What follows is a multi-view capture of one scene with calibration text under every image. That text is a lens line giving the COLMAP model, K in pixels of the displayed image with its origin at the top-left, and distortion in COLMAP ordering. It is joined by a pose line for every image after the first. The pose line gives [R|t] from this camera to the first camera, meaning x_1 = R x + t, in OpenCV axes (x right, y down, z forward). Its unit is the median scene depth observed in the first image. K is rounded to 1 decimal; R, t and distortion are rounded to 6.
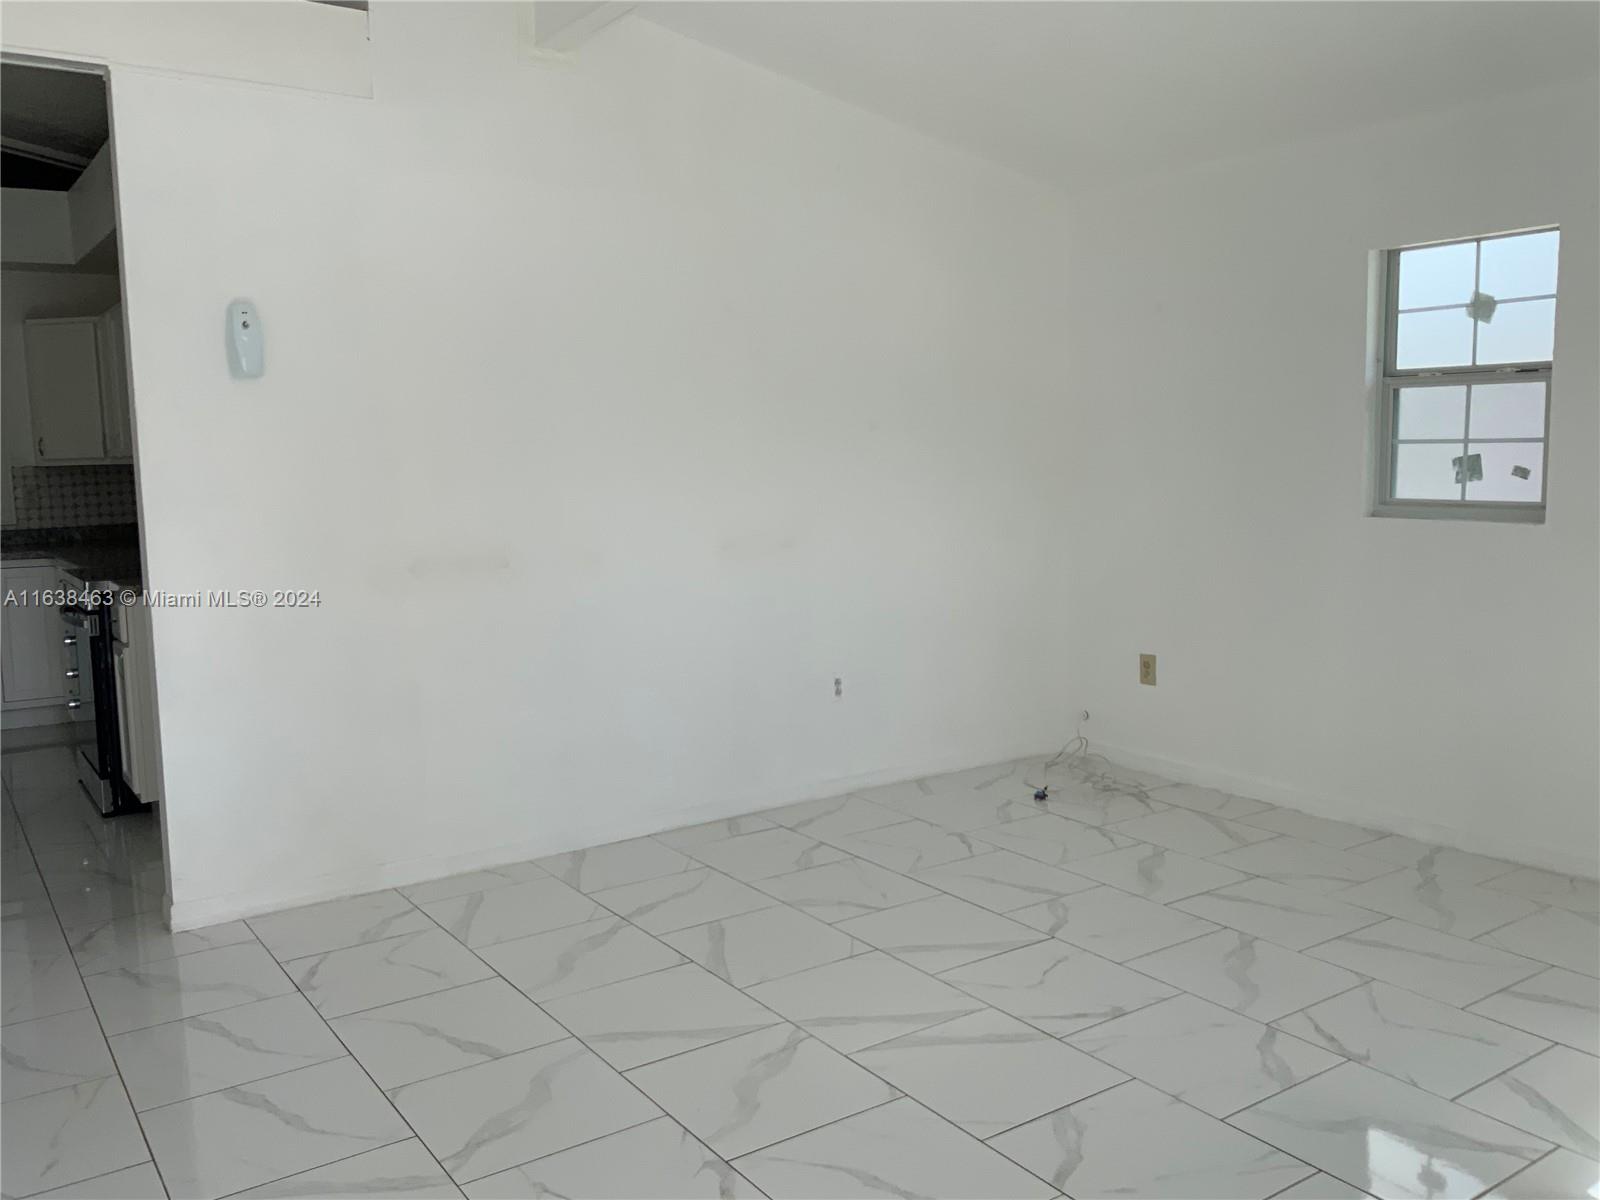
lens RADIAL K [[1312.9, 0, 800.0], [0, 1312.9, 600.0], [0, 0, 1]] dist [0.076541, -0.131571]
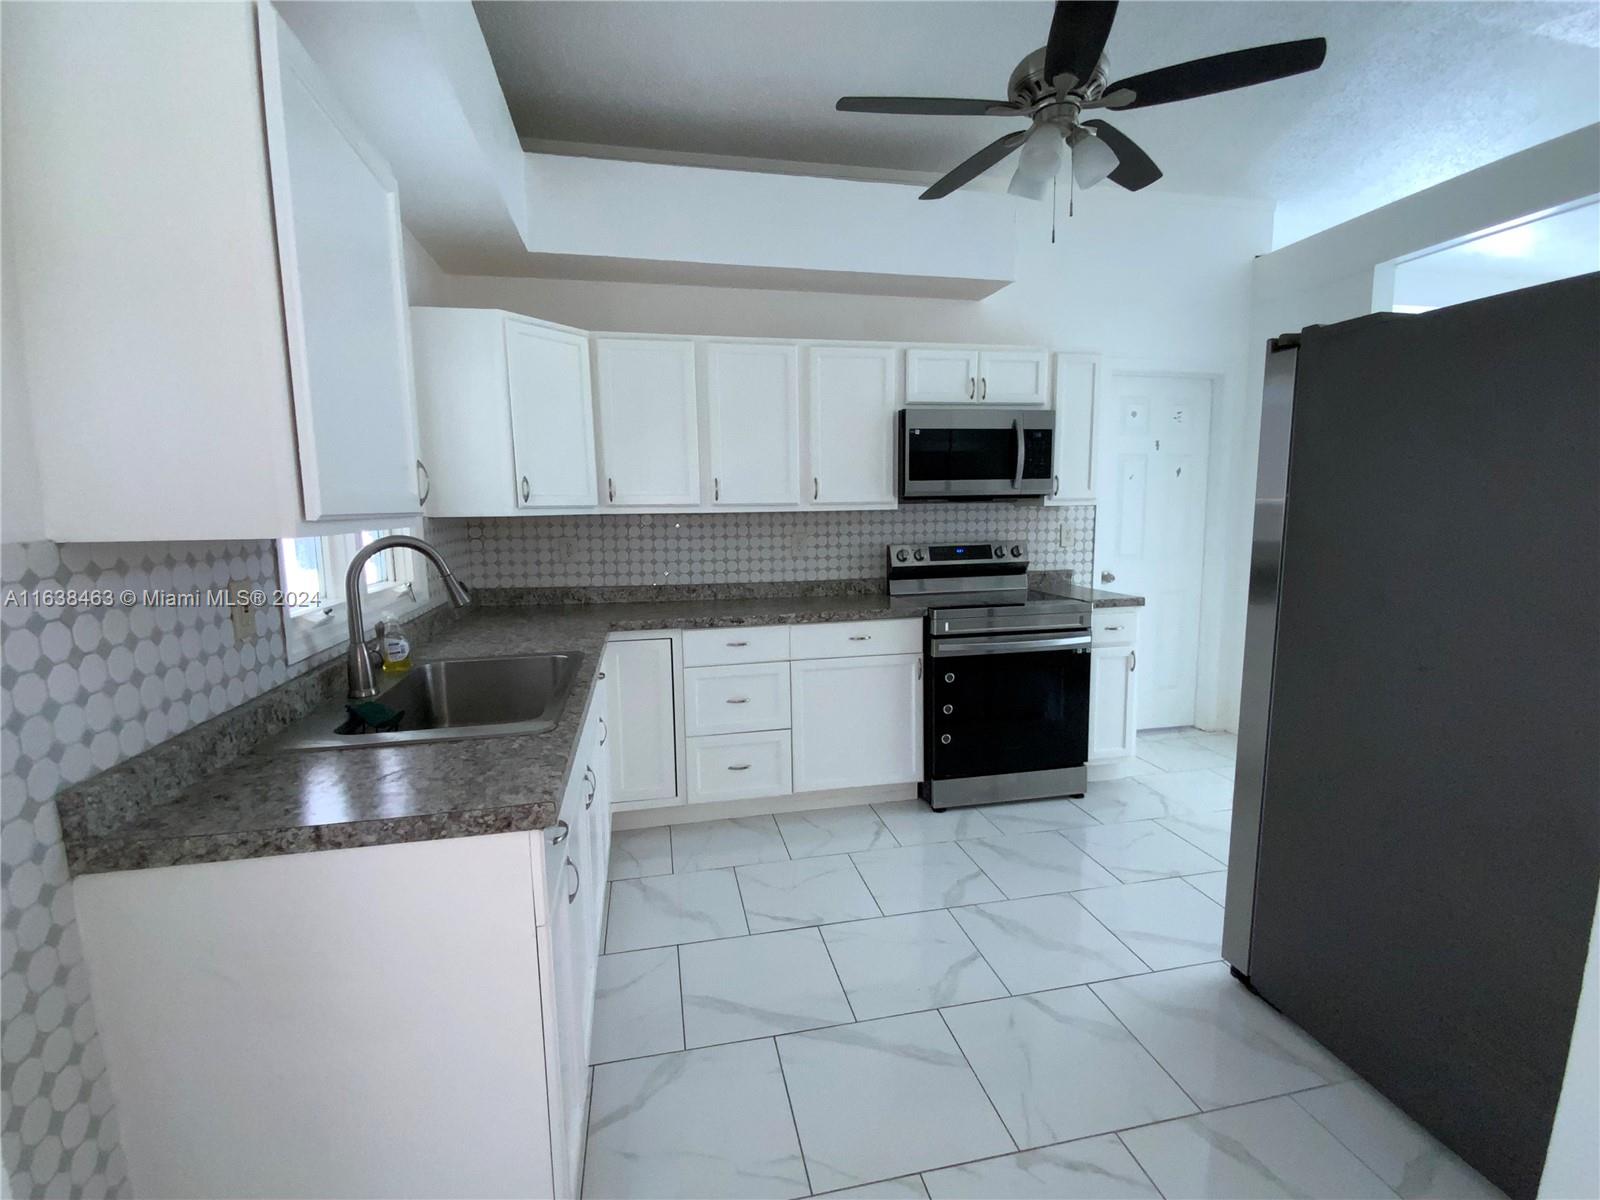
lens RADIAL K [[723.6, 0, 806.1], [0, 723.6, 604.3], [0, 0, 1]] dist [0.036919, -0.025299]
pose [[0.381125, -0.109284, 0.918042, -1.534596], [0.117424, 0.990669, 0.069181, -0.102139], [-0.917036, 0.081434, 0.390401, 1.176521]]
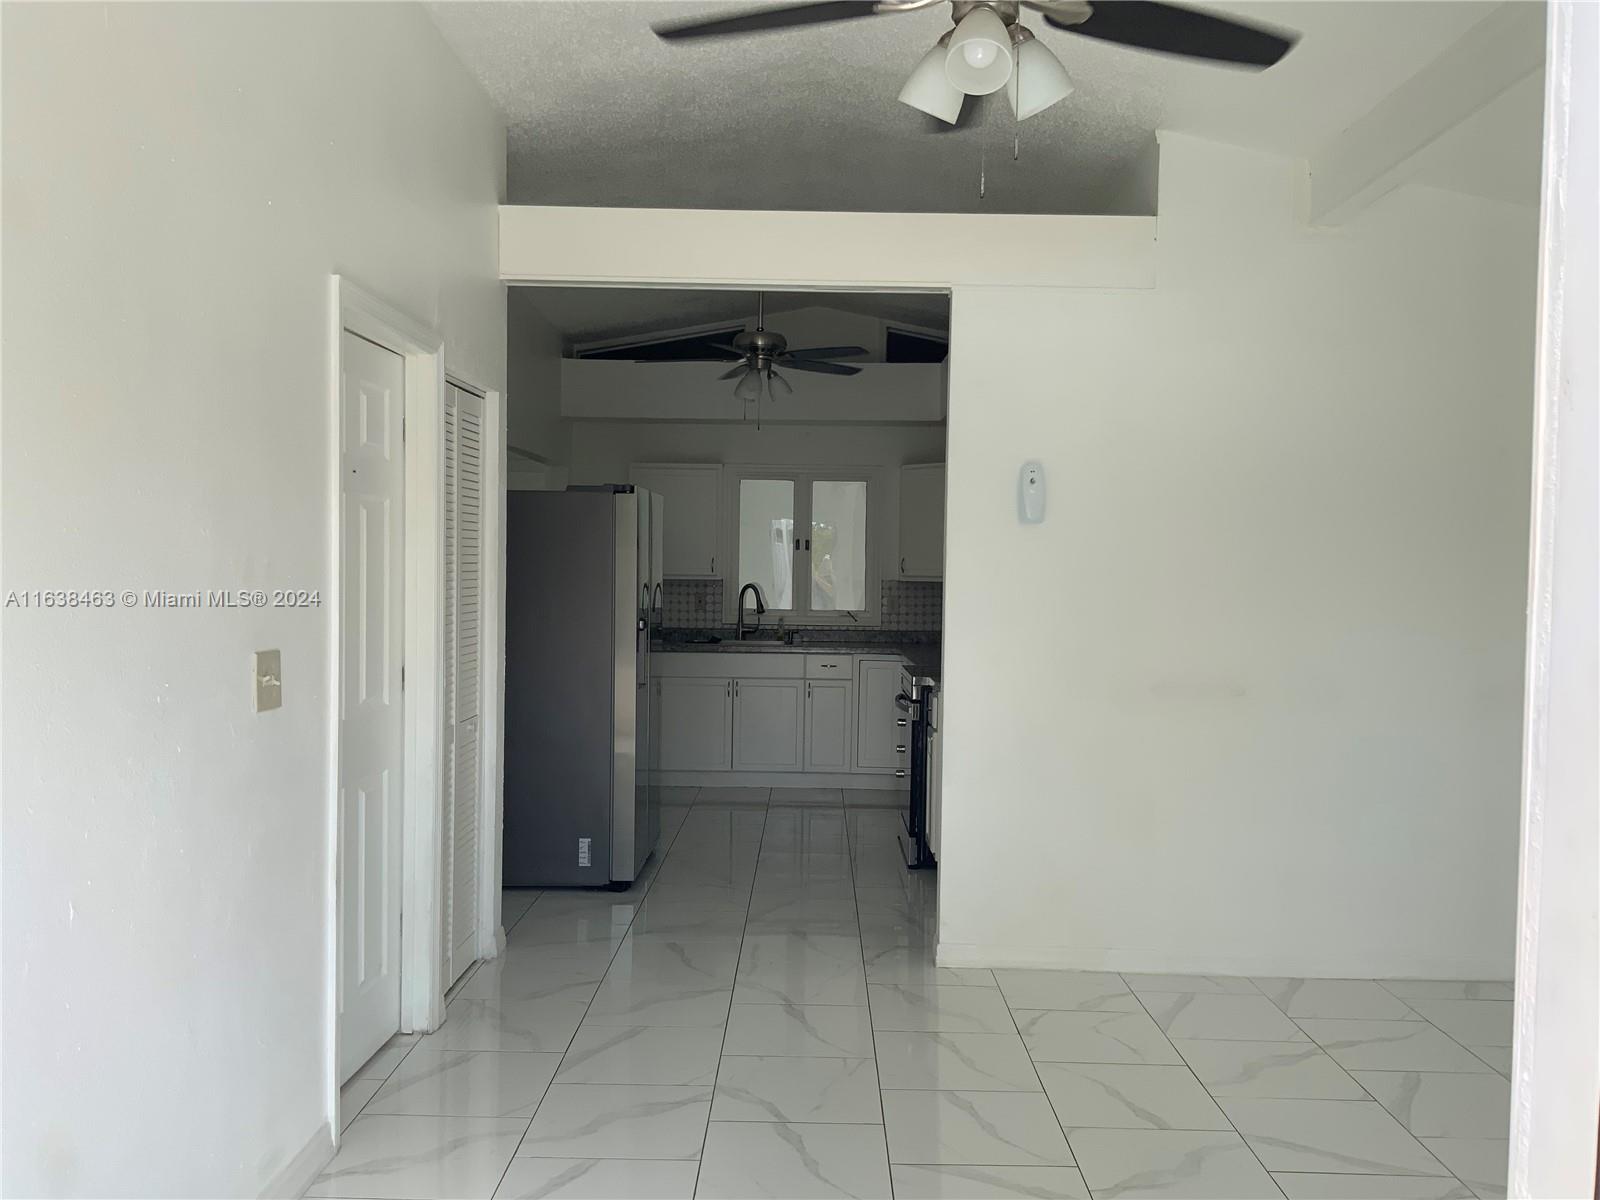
lens RADIAL K [[1312.9, 0, 800.0], [0, 1312.9, 600.0], [0, 0, 1]] dist [0.076541, -0.131571]
pose [[0.816893, 0.050371, -0.574585, 0.095315], [-0.102002, 0.993095, -0.057957, -0.002872], [0.567698, 0.105953, 0.816390, -0.094843]]
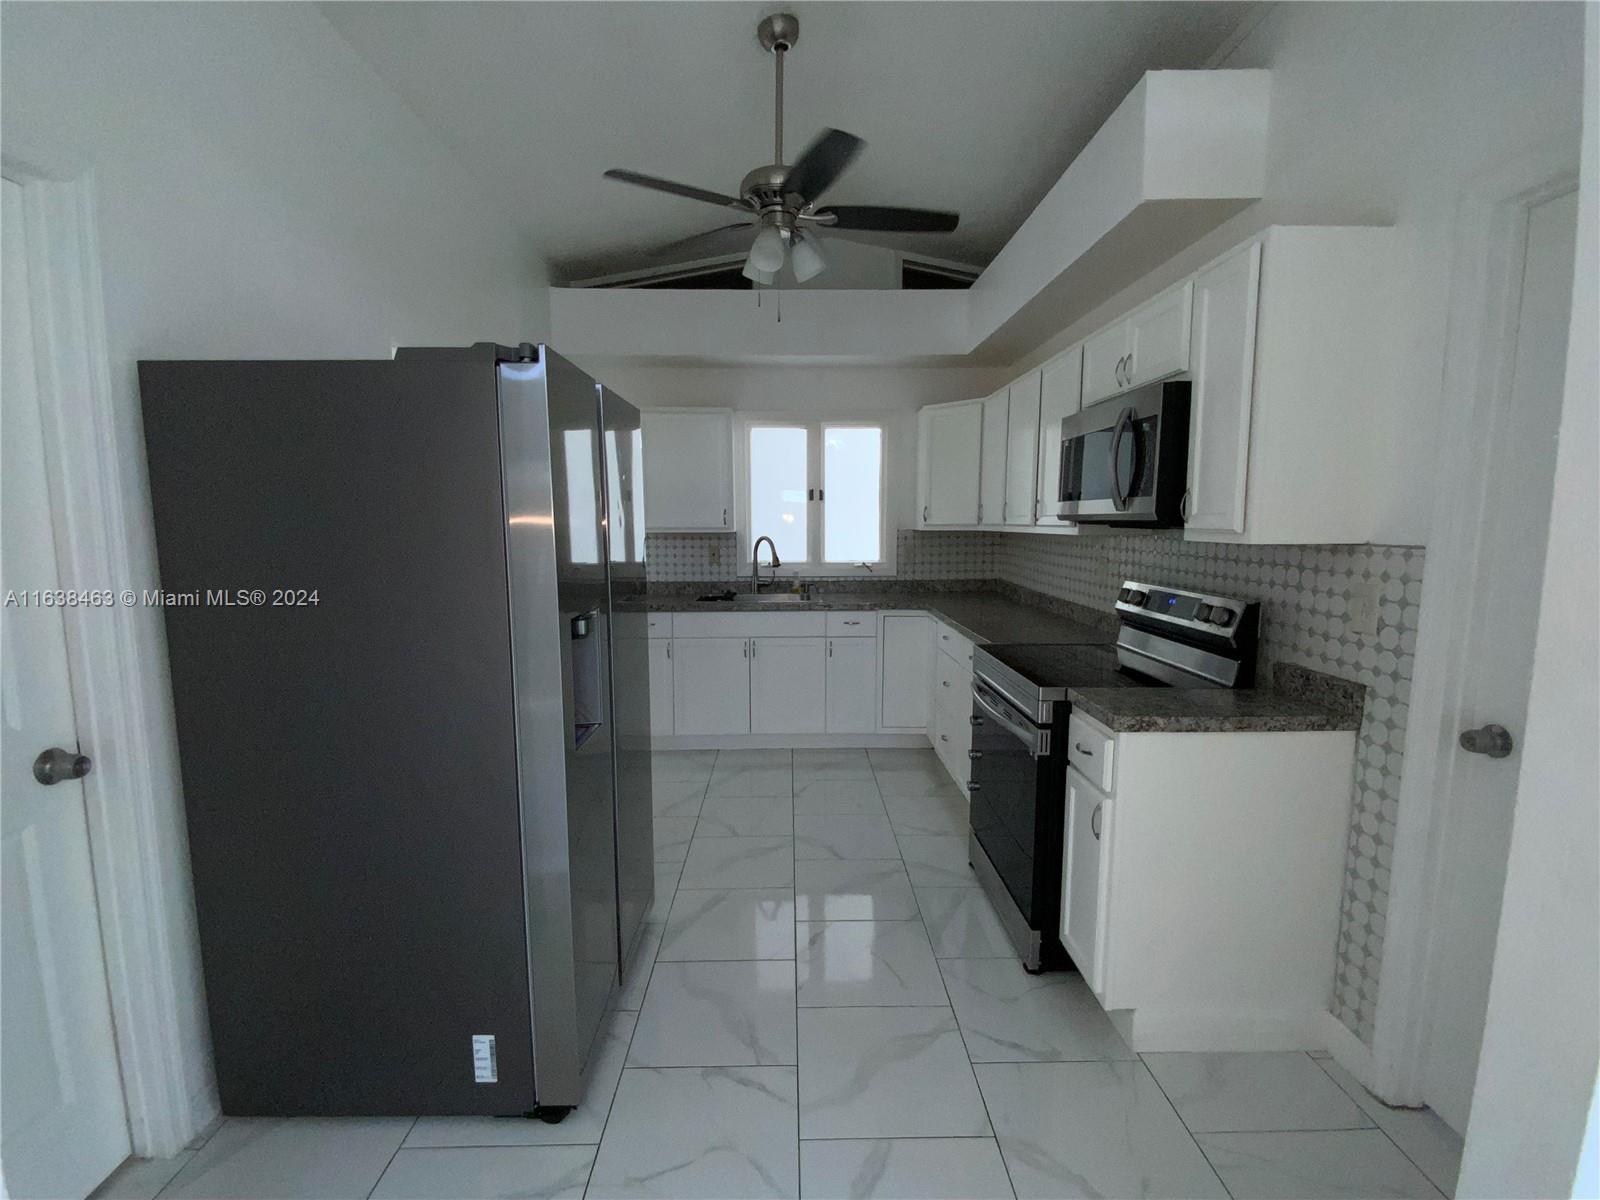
lens RADIAL K [[723.6, 0, 806.1], [0, 723.6, 604.3], [0, 0, 1]] dist [0.036919, -0.025299]
pose [[0.836280, 0.084317, -0.541780, -0.478040], [-0.081309, 0.996251, 0.029539, -0.071897], [0.542240, 0.019349, 0.840001, 0.629747]]
